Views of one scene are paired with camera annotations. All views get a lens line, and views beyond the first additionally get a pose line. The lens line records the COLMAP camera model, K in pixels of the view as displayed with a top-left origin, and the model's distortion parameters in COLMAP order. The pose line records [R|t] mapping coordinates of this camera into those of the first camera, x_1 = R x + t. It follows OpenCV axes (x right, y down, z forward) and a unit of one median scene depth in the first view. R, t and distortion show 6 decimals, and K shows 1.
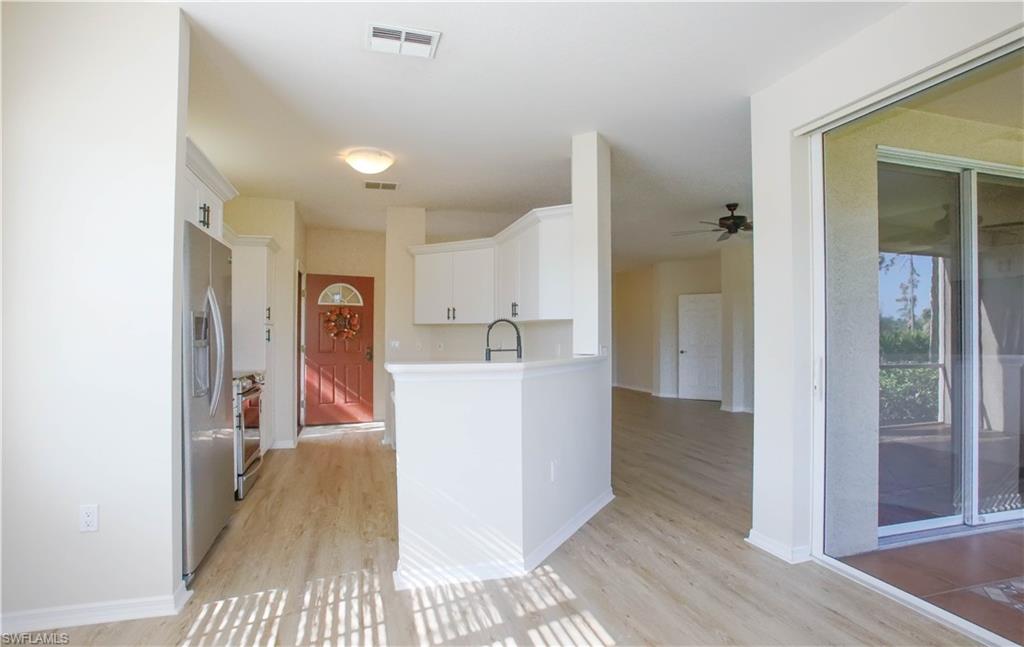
lens RADIAL K [[518.5, 0, 496.1], [0, 518.5, 325.0], [0, 0, 1]] dist [-0.049551, 0.000023]
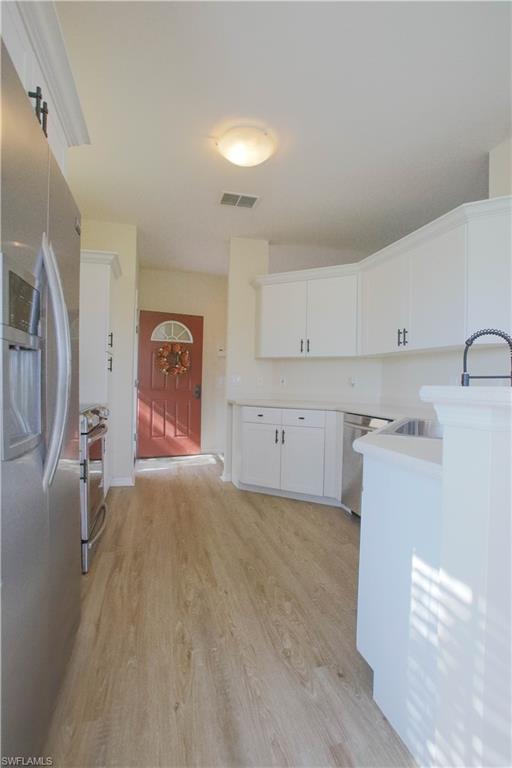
lens RADIAL K [[377.5, 0, 255.2], [0, 377.5, 381.5], [0, 0, 1]] dist [-0.041949, 0.000484]
pose [[0.999860, 0.016607, 0.002106, -0.176325], [-0.016647, 0.999655, 0.020301, 0.029952], [-0.001768, -0.020333, 0.999792, 0.315757]]
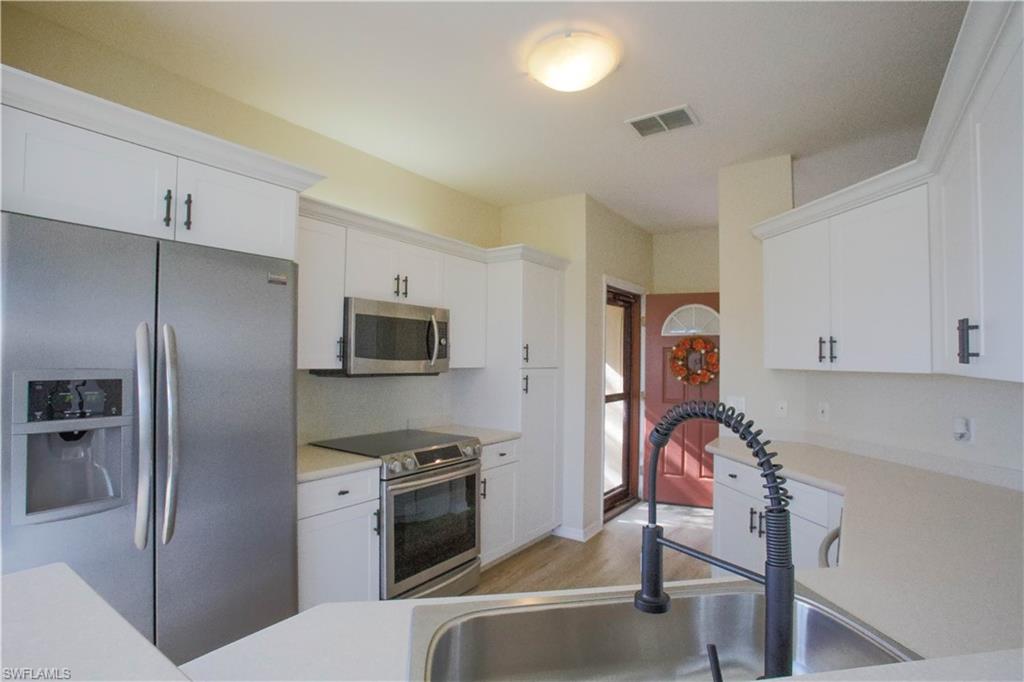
lens RADIAL K [[503.3, 0, 506.3], [0, 503.3, 354.4], [0, 0, 1]] dist [-0.041949, 0.000484]
pose [[0.645028, -0.004884, -0.764144, 0.069386], [0.007007, 0.999975, -0.000476, -0.019100], [0.764127, -0.005047, 0.645046, 0.484433]]
